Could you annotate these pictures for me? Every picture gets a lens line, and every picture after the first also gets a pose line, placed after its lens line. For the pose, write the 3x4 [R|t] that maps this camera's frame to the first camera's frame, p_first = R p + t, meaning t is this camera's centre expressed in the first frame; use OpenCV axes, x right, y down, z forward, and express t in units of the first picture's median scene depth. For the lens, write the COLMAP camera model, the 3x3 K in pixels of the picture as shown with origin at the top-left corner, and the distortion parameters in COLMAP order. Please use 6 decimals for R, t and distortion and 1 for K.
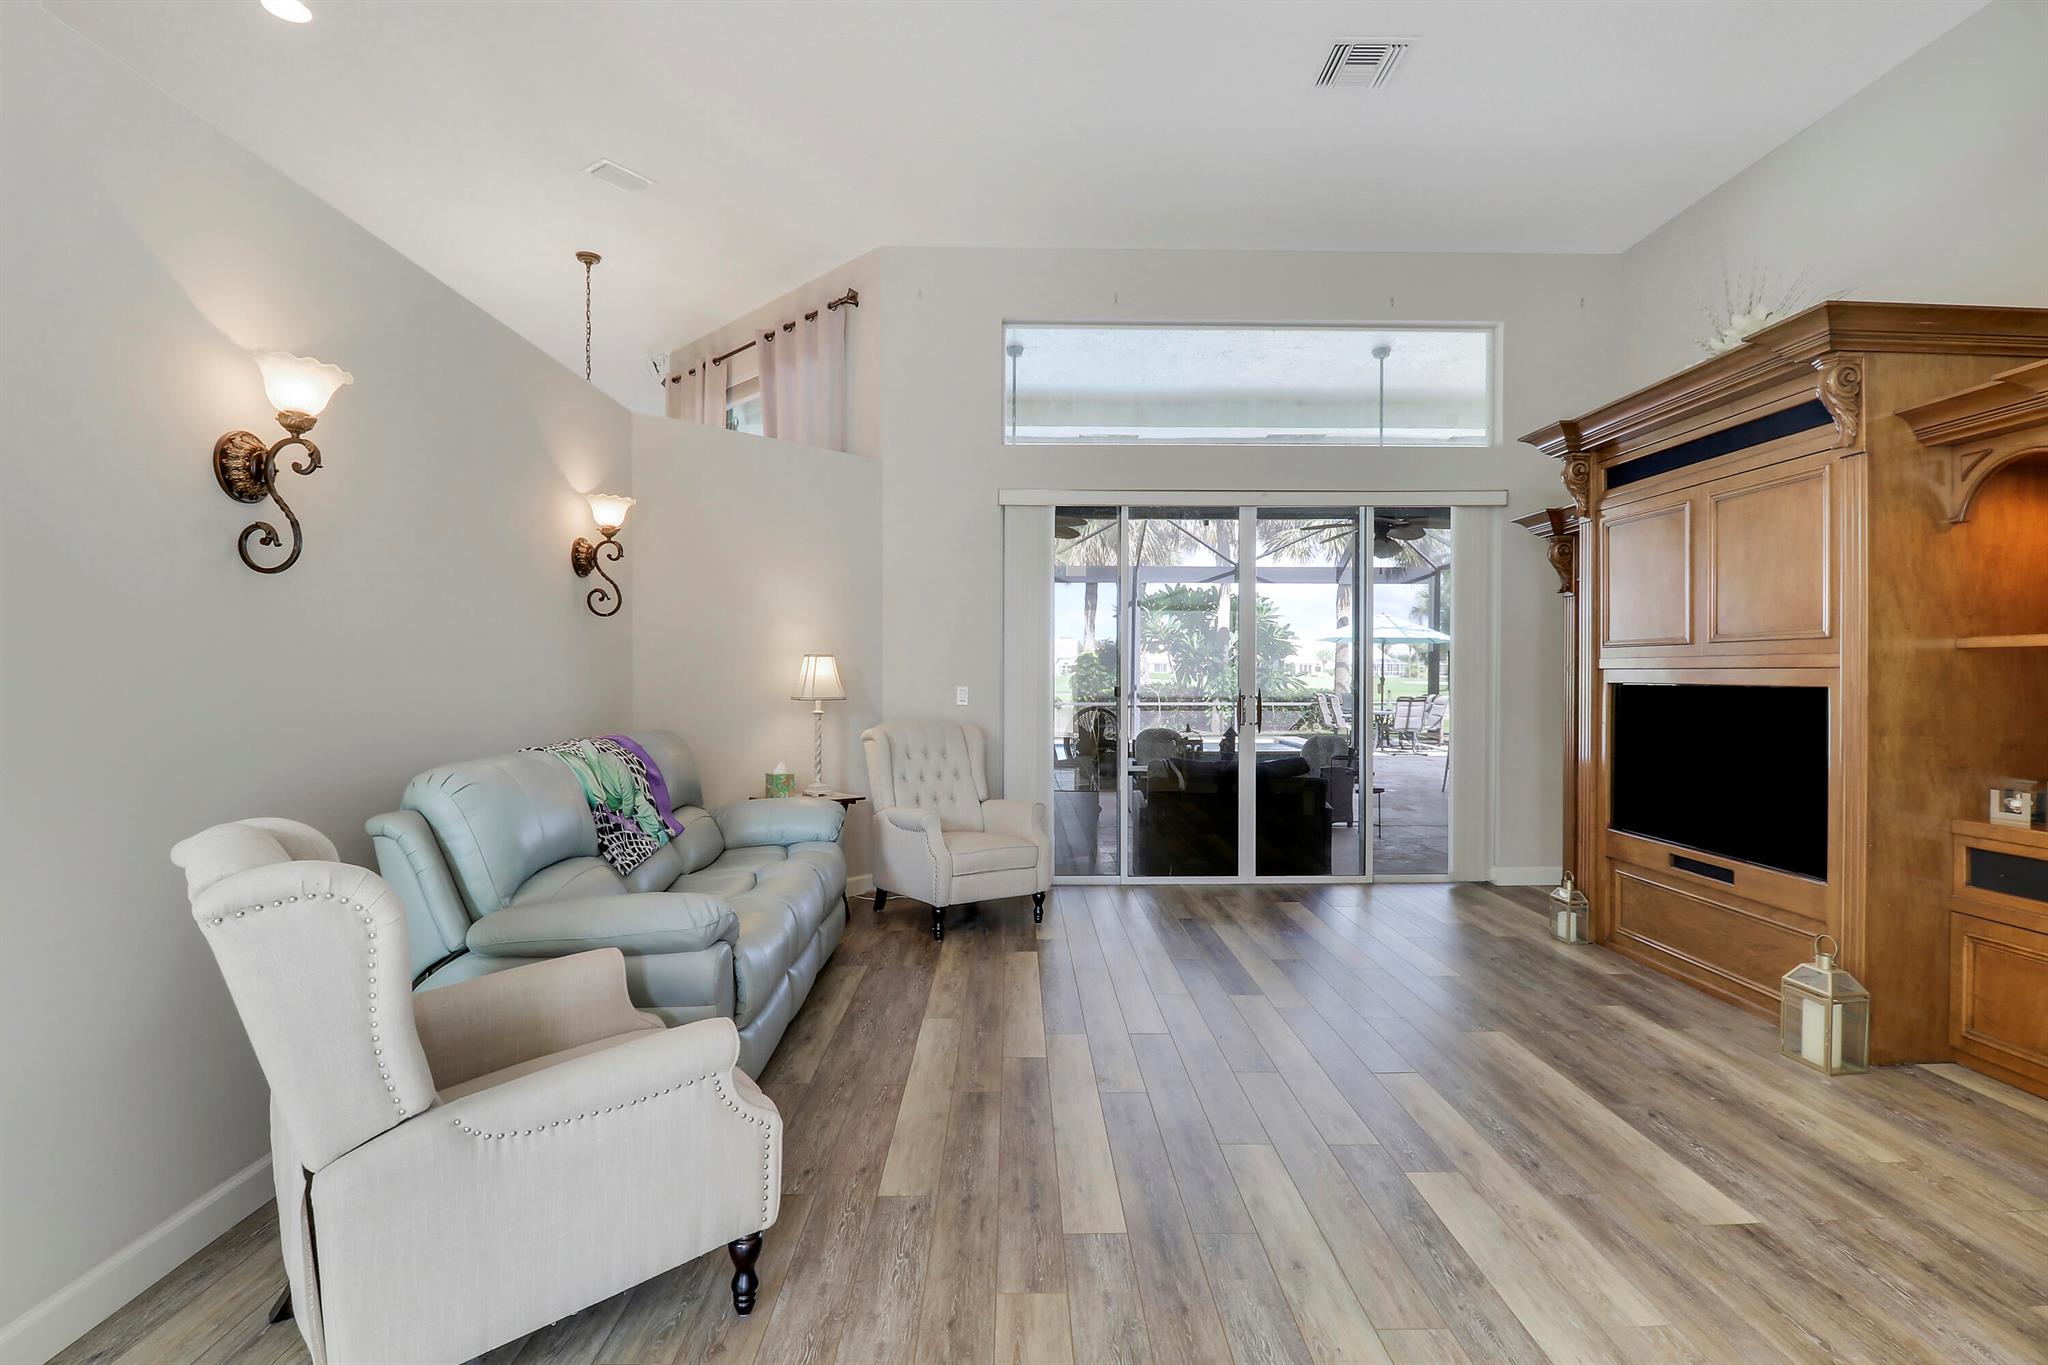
lens RADIAL K [[960.6, 0, 1028.5], [0, 960.6, 669.7], [0, 0, 1]] dist [0.000545, -0.012552]
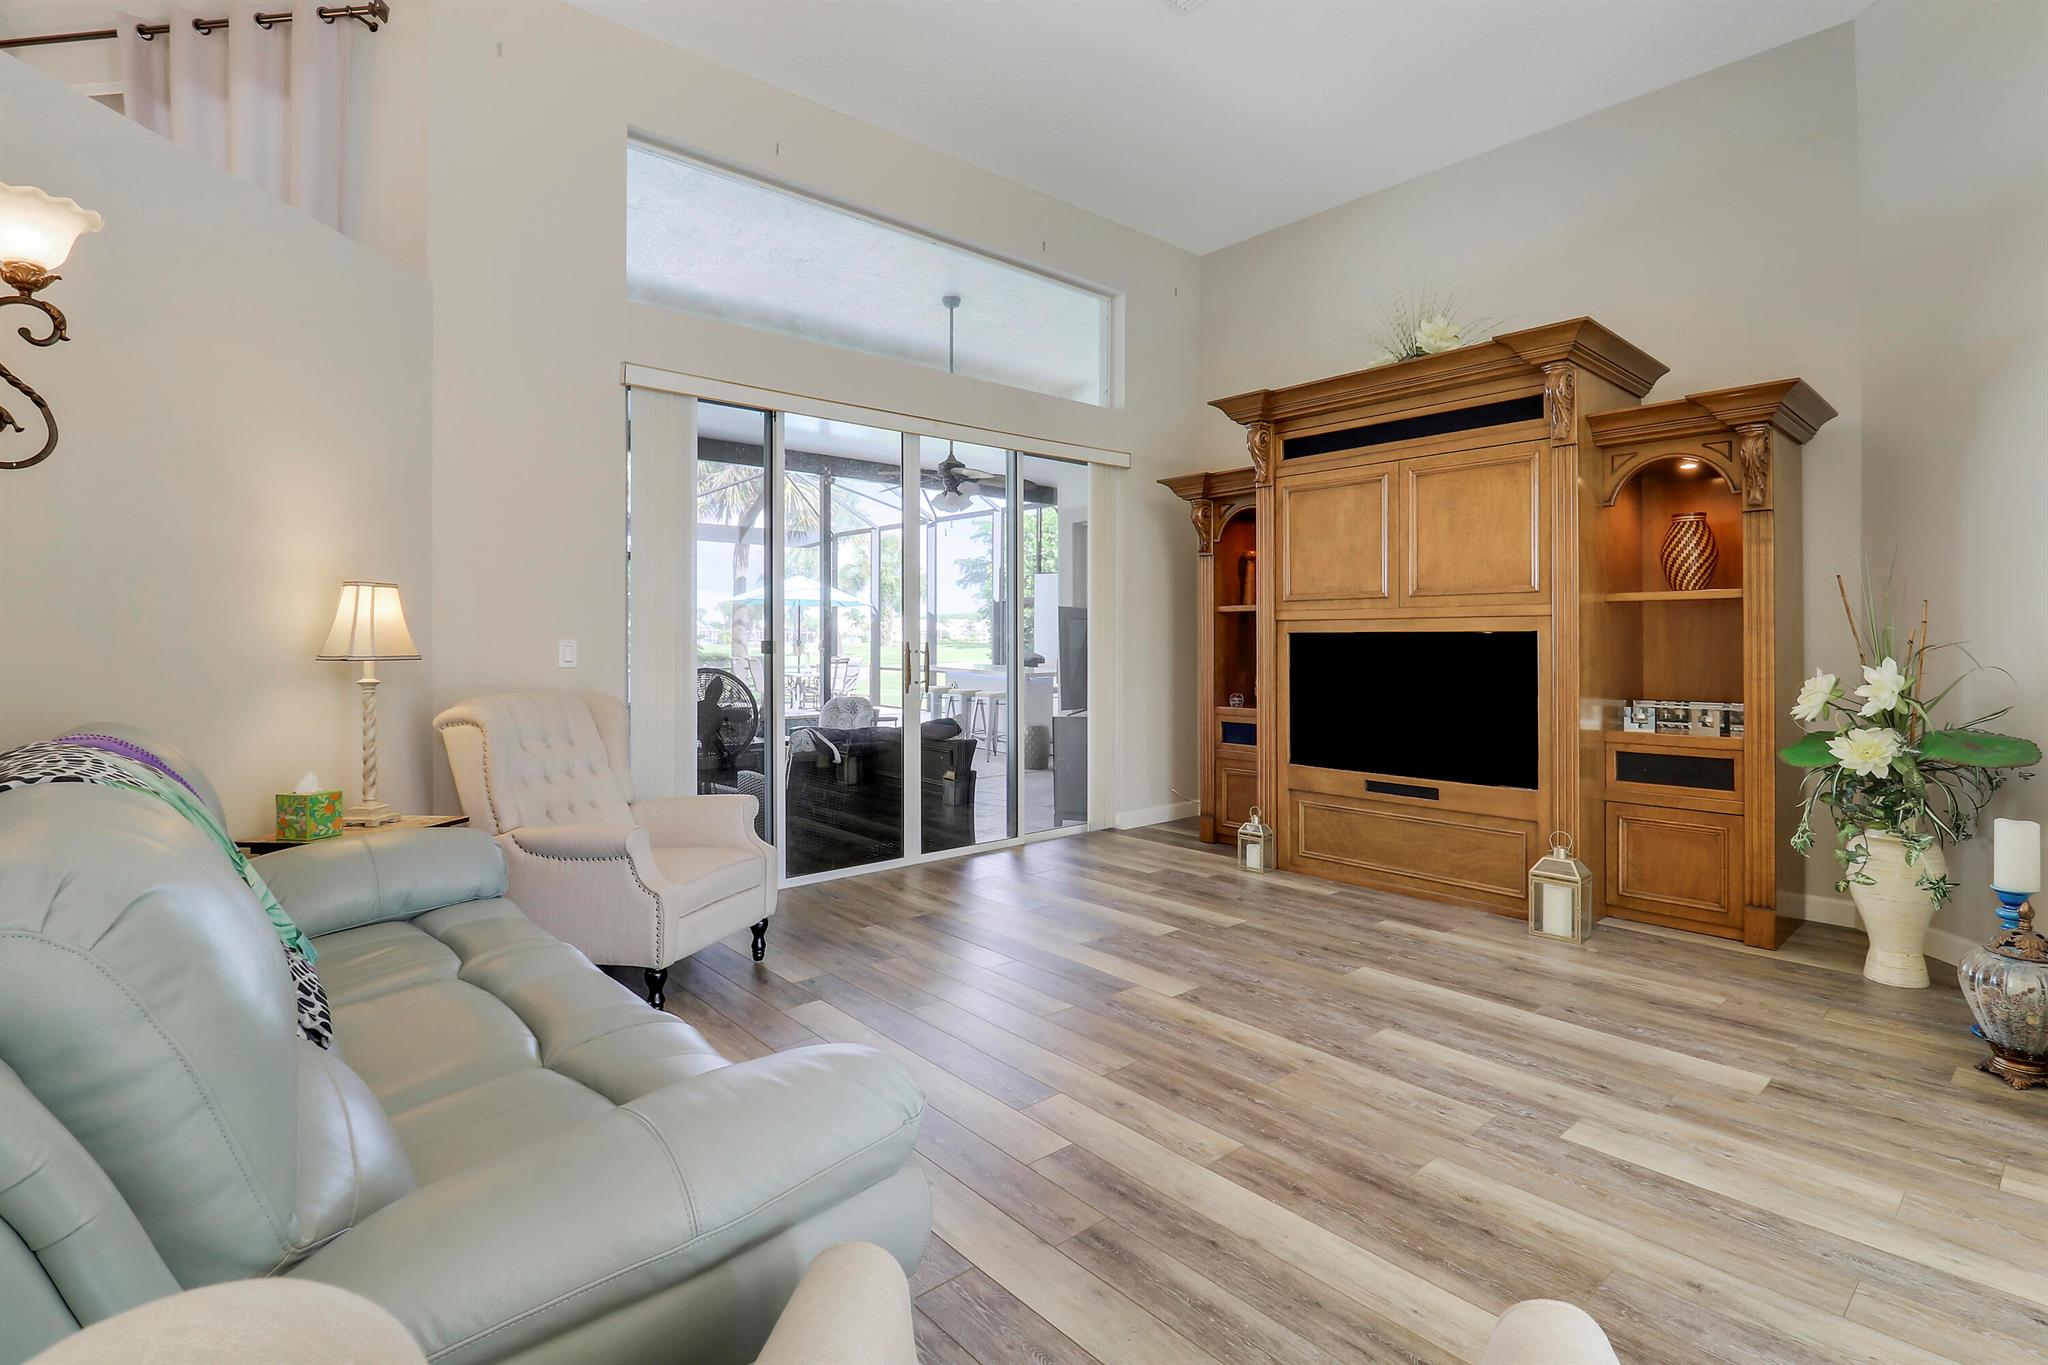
lens RADIAL K [[956.3, 0, 1027.3], [0, 956.3, 637.0], [0, 0, 1]] dist [-0.001653, -0.011277]
pose [[0.763450, 0.002034, 0.645864, -0.452516], [-0.001444, 0.999998, -0.001443, 0.027282], [-0.645865, 0.000168, 0.763451, 0.464005]]
